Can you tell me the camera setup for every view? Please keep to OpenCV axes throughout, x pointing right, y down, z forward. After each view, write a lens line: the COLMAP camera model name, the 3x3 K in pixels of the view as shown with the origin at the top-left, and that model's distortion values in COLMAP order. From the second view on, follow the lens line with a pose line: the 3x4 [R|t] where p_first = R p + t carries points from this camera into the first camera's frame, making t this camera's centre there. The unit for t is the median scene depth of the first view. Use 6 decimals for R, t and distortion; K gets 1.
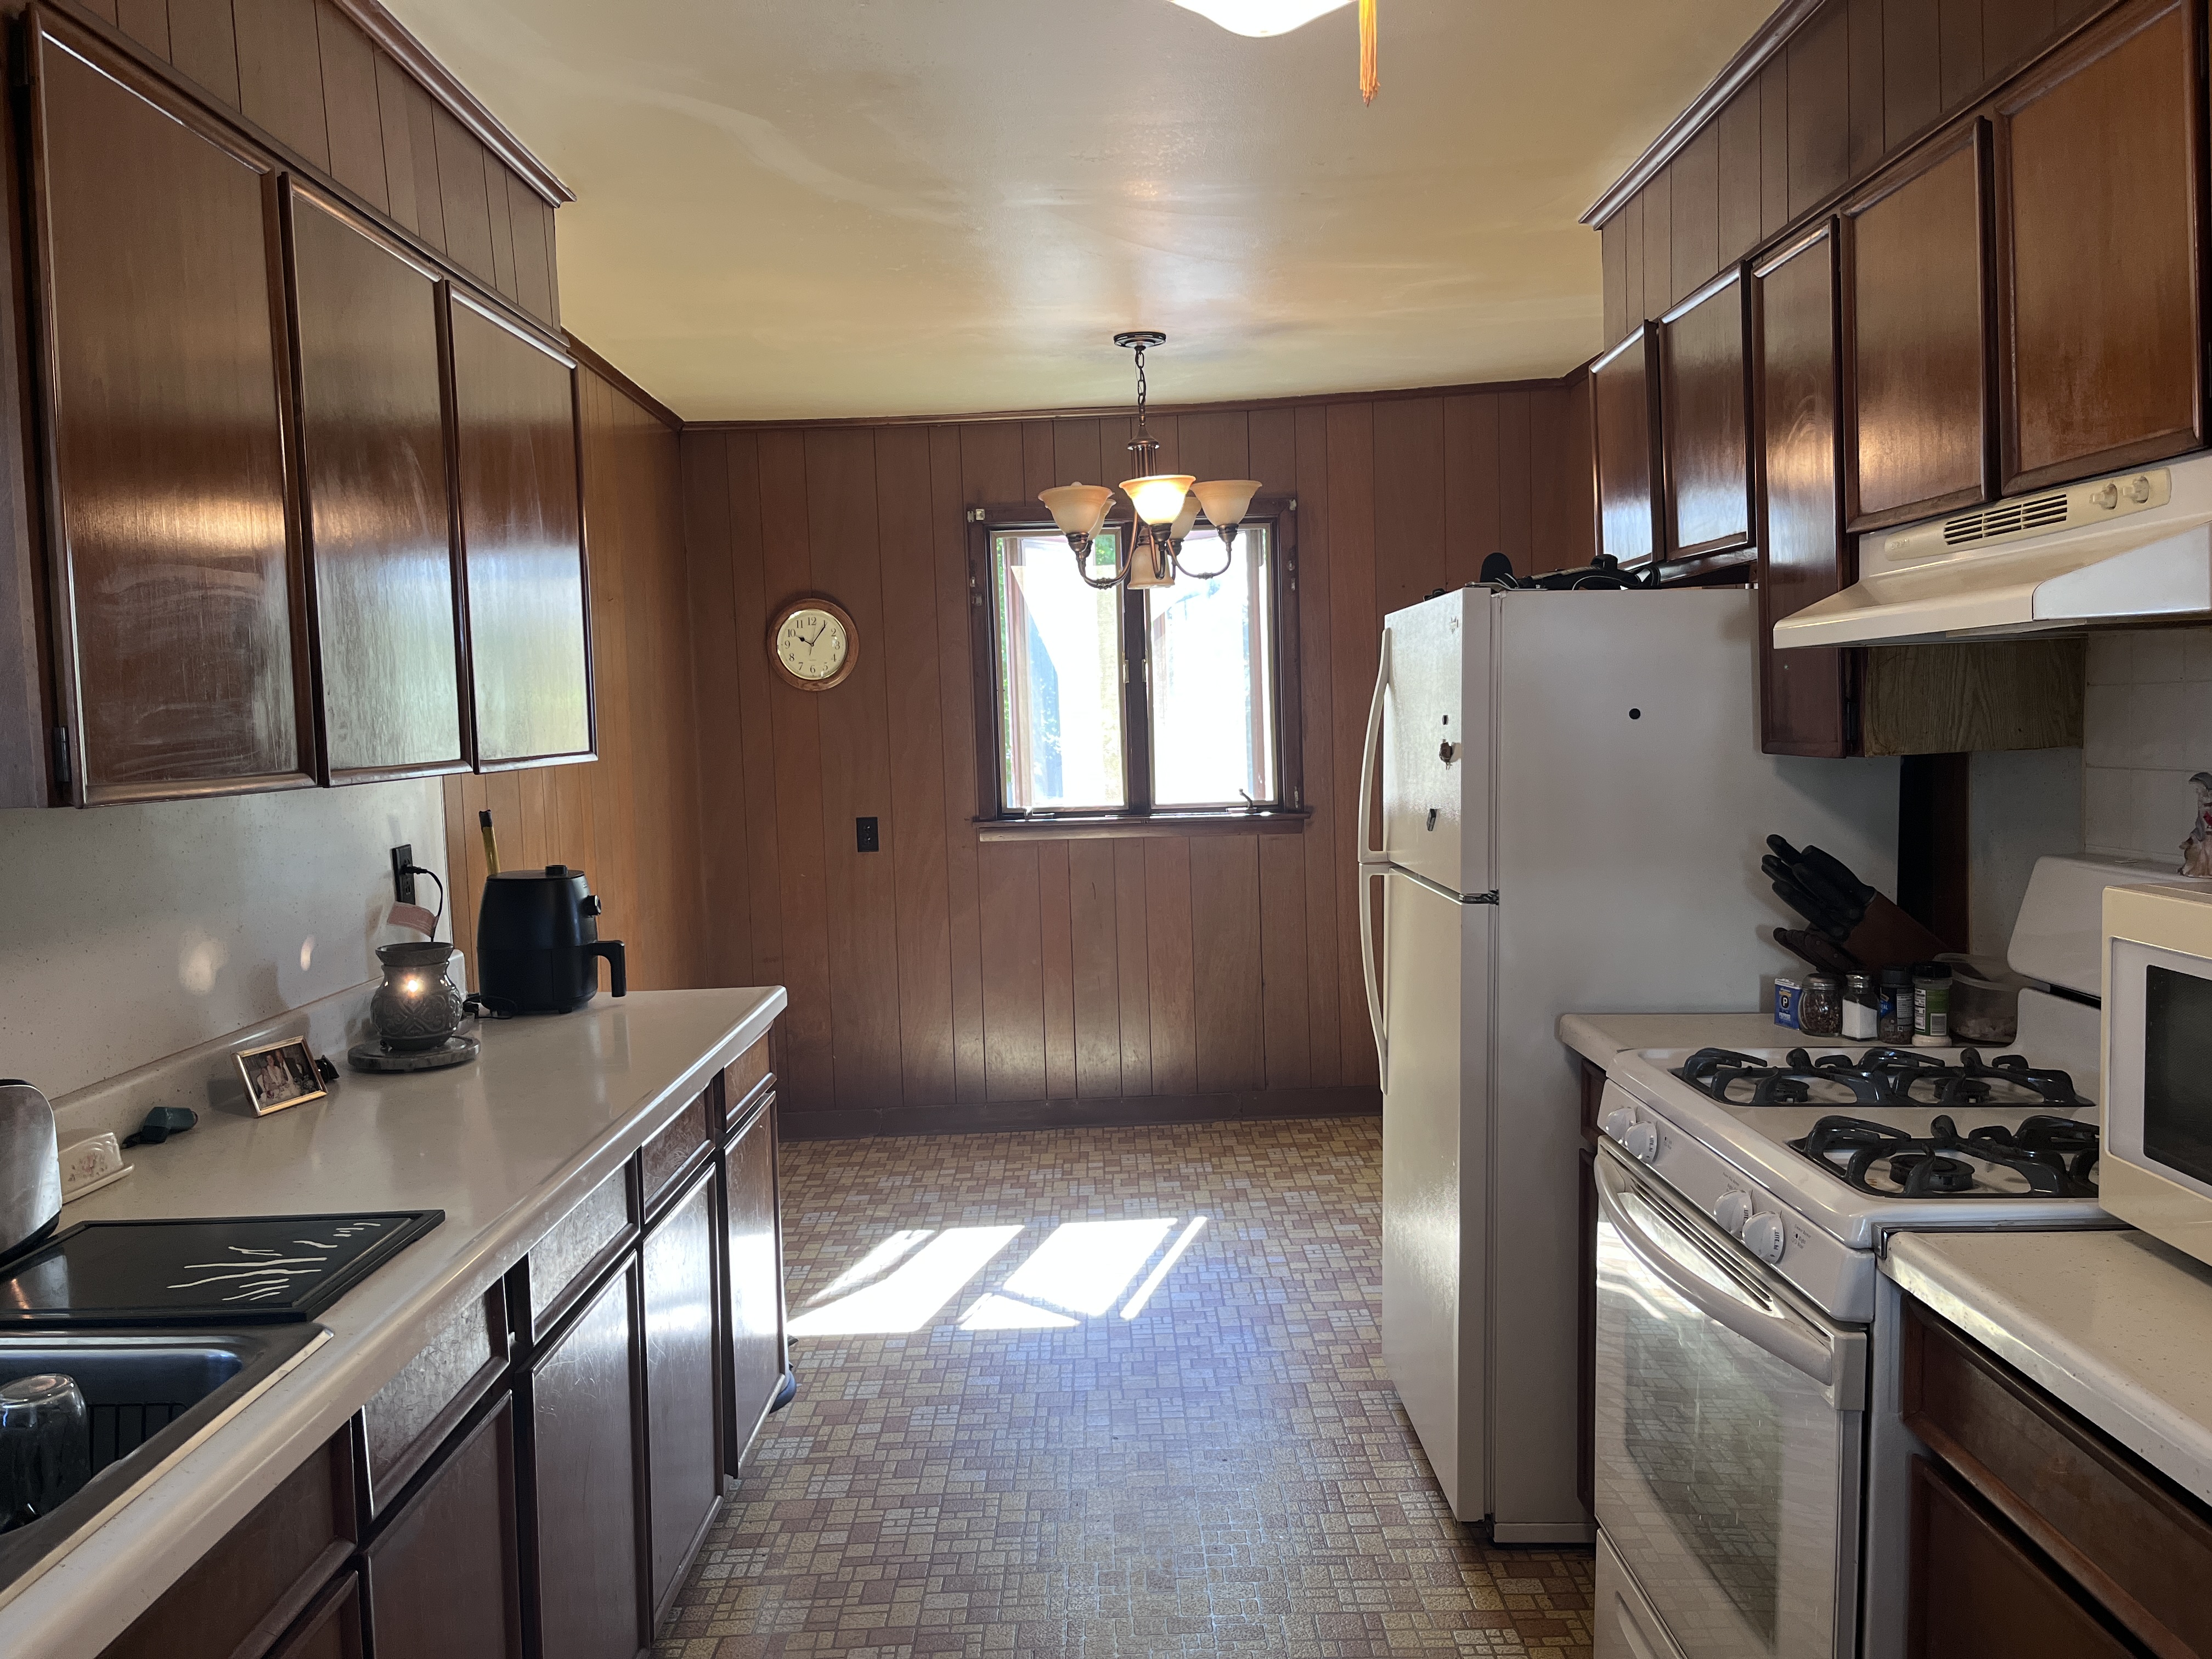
lens RADIAL K [[1693.1, 0, 1105.6], [0, 1693.1, 829.9], [0, 0, 1]] dist [0.065068, -0.086476]
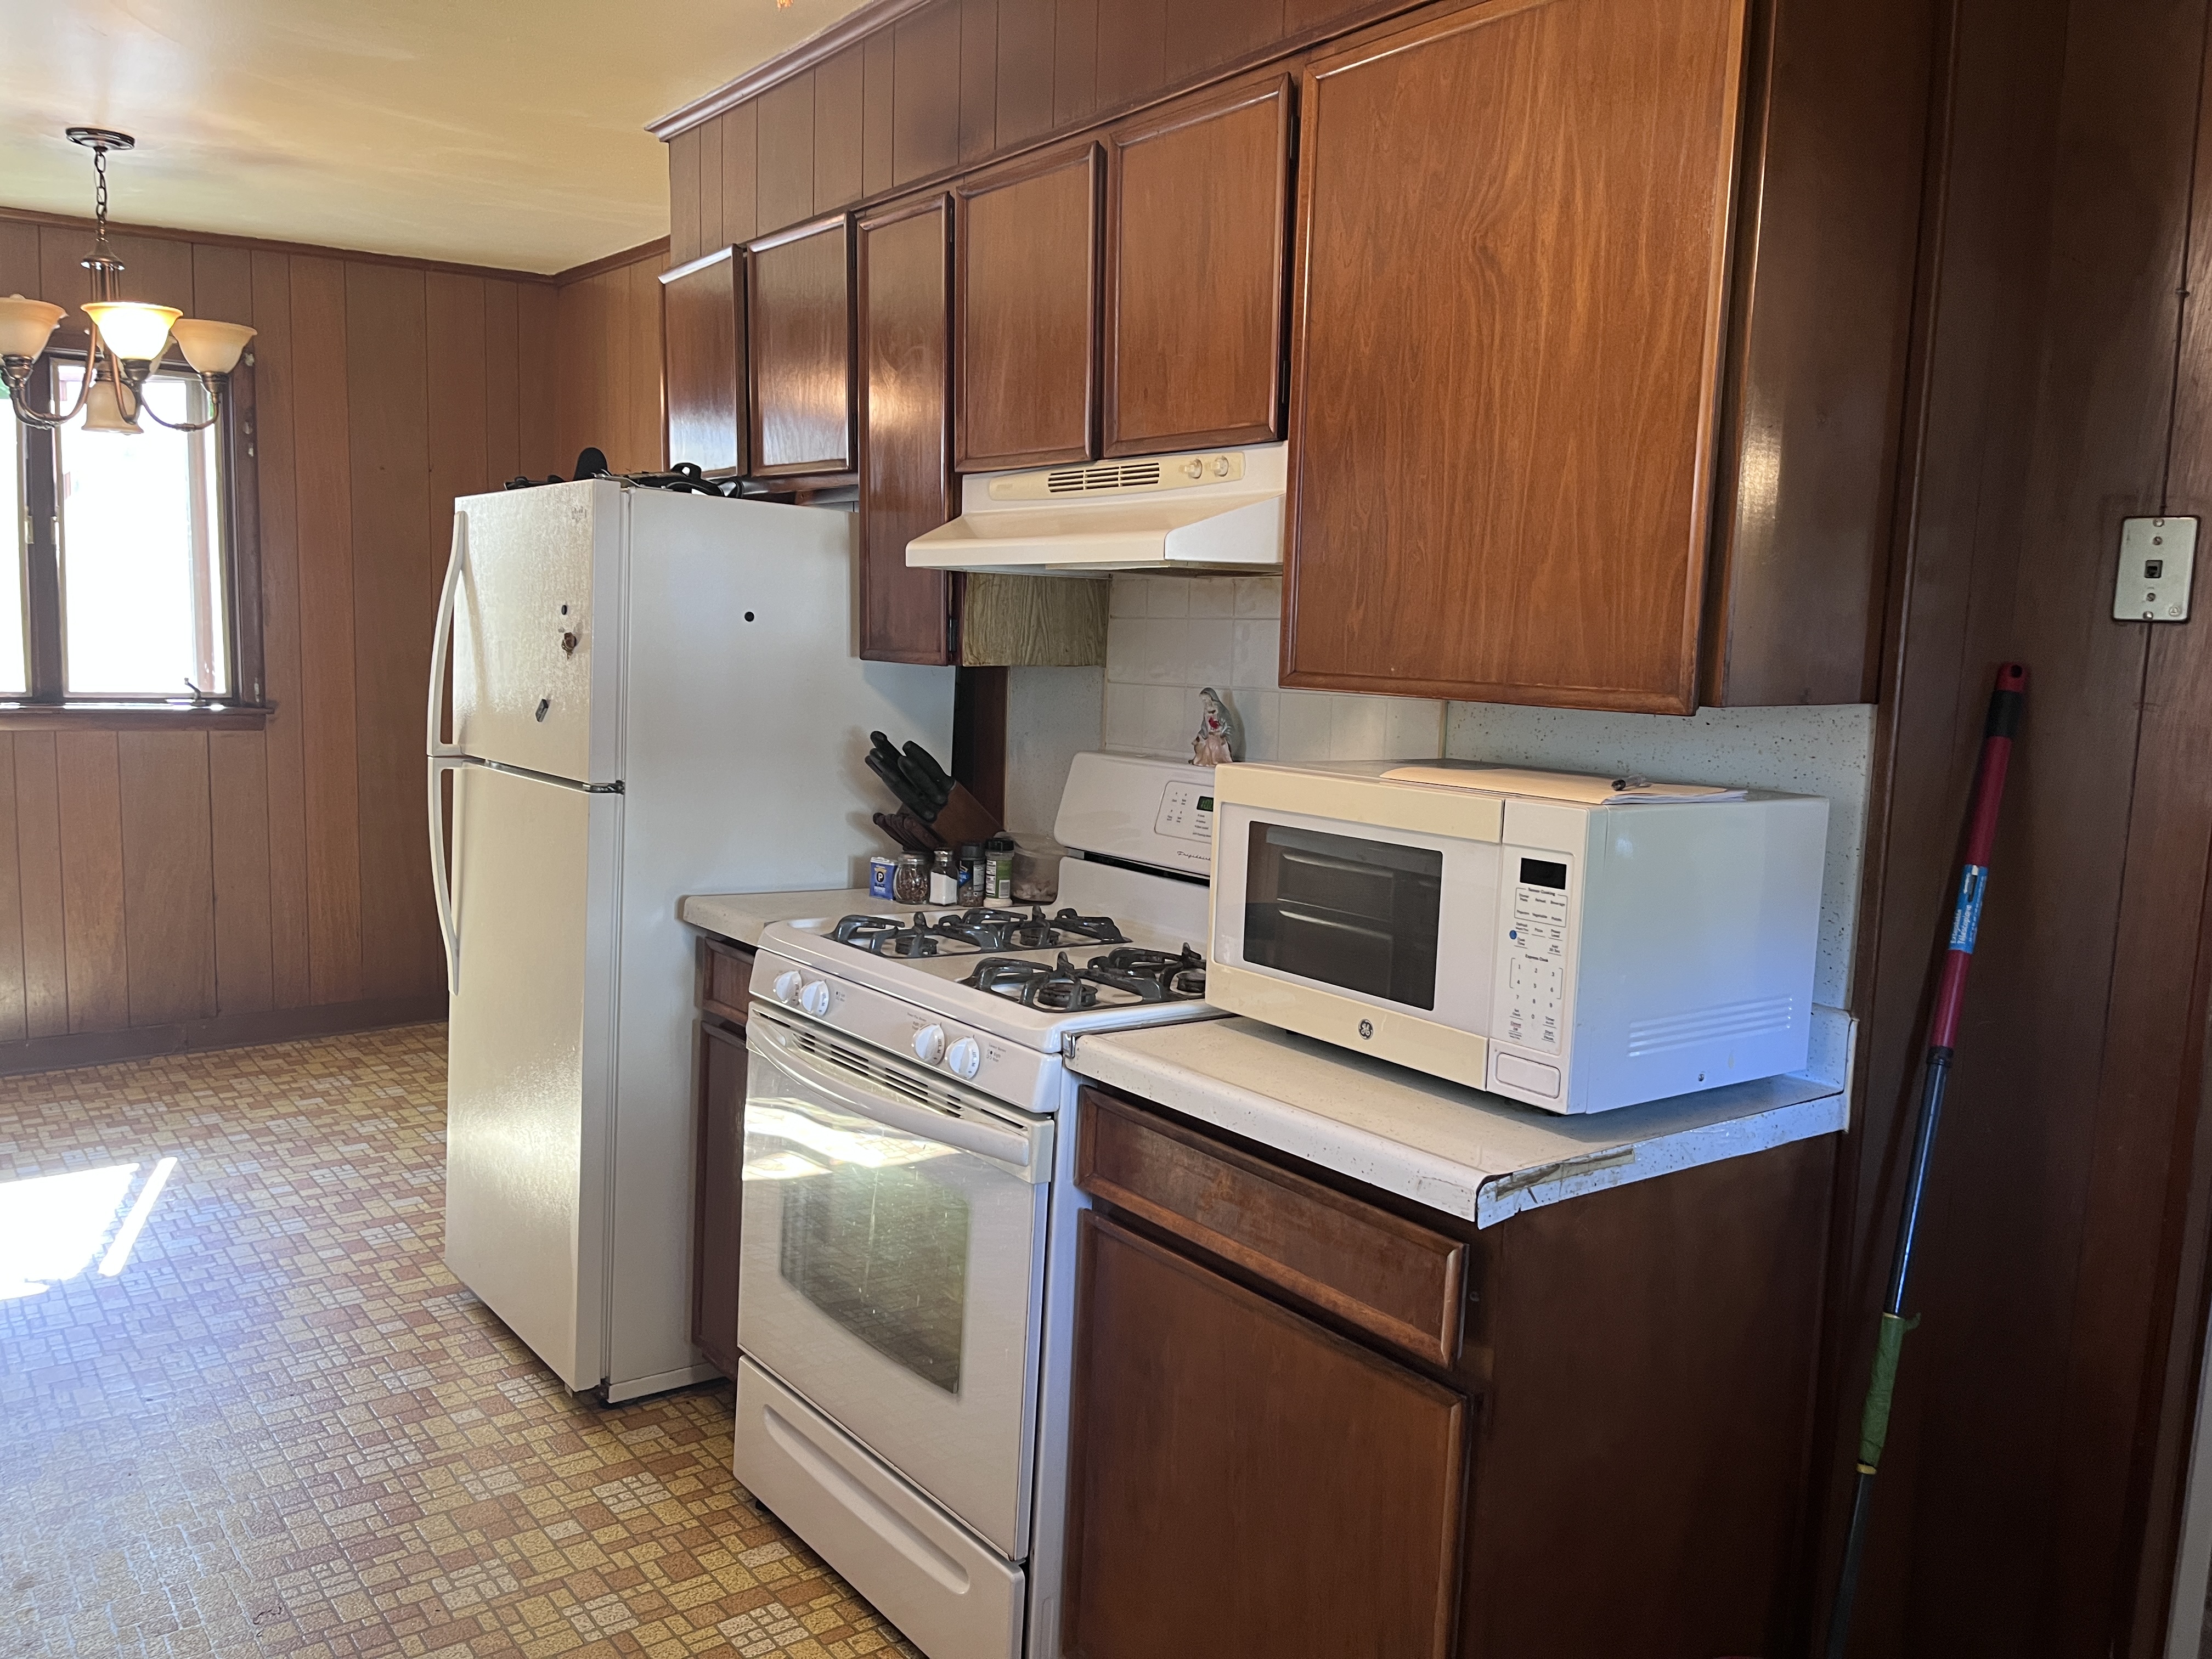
lens RADIAL K [[1693.1, 0, 1113.4], [0, 1693.1, 840.6], [0, 0, 1]] dist [0.065068, -0.086476]
pose [[0.791300, -0.015859, 0.611223, -0.159849], [-0.017244, 0.998687, 0.048236, 0.016684], [-0.611185, -0.048709, 0.789987, 0.002056]]
